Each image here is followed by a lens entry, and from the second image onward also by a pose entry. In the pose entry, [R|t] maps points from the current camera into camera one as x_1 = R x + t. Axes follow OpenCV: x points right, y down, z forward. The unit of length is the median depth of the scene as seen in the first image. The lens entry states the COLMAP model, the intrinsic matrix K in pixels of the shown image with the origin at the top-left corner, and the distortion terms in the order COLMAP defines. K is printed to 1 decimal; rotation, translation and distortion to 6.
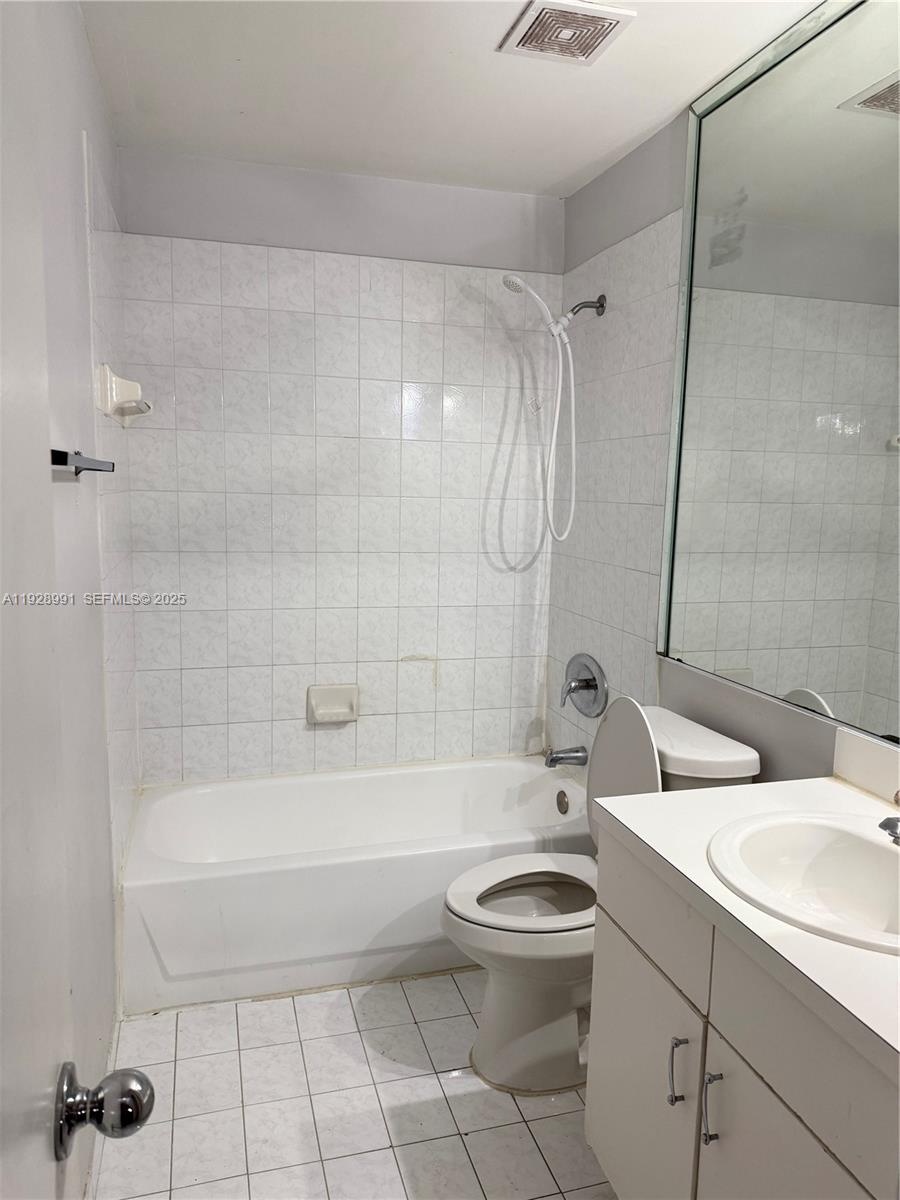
lens RADIAL K [[849.8, 0, 454.4], [0, 849.8, 596.5], [0, 0, 1]] dist [0.028888, -0.012398]
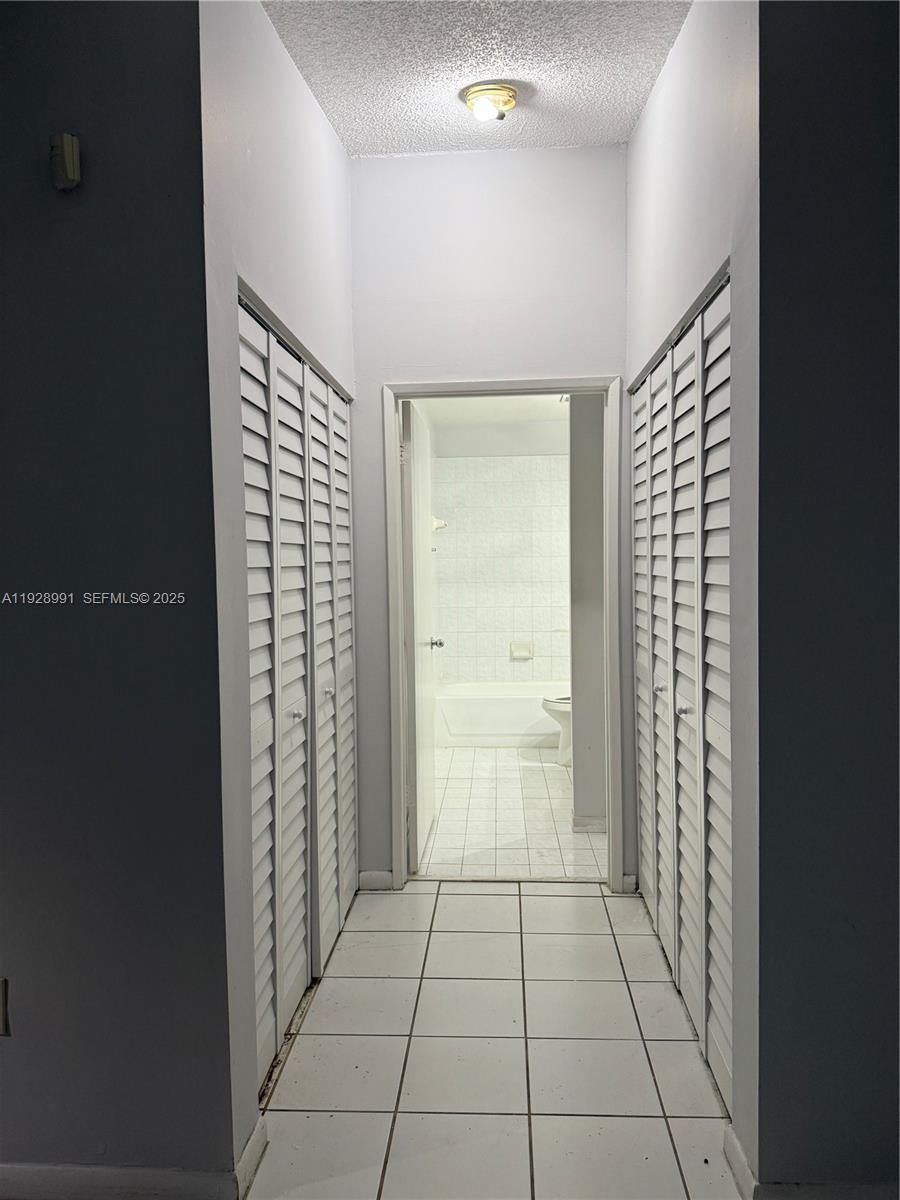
lens RADIAL K [[849.8, 0, 449.9], [0, 849.8, 599.9], [0, 0, 1]] dist [0.028888, -0.012398]
pose [[0.942276, -0.016128, -0.334449, 0.436295], [-0.010904, 0.996832, -0.078791, 0.175062], [0.334660, 0.077890, 0.939114, -1.194159]]
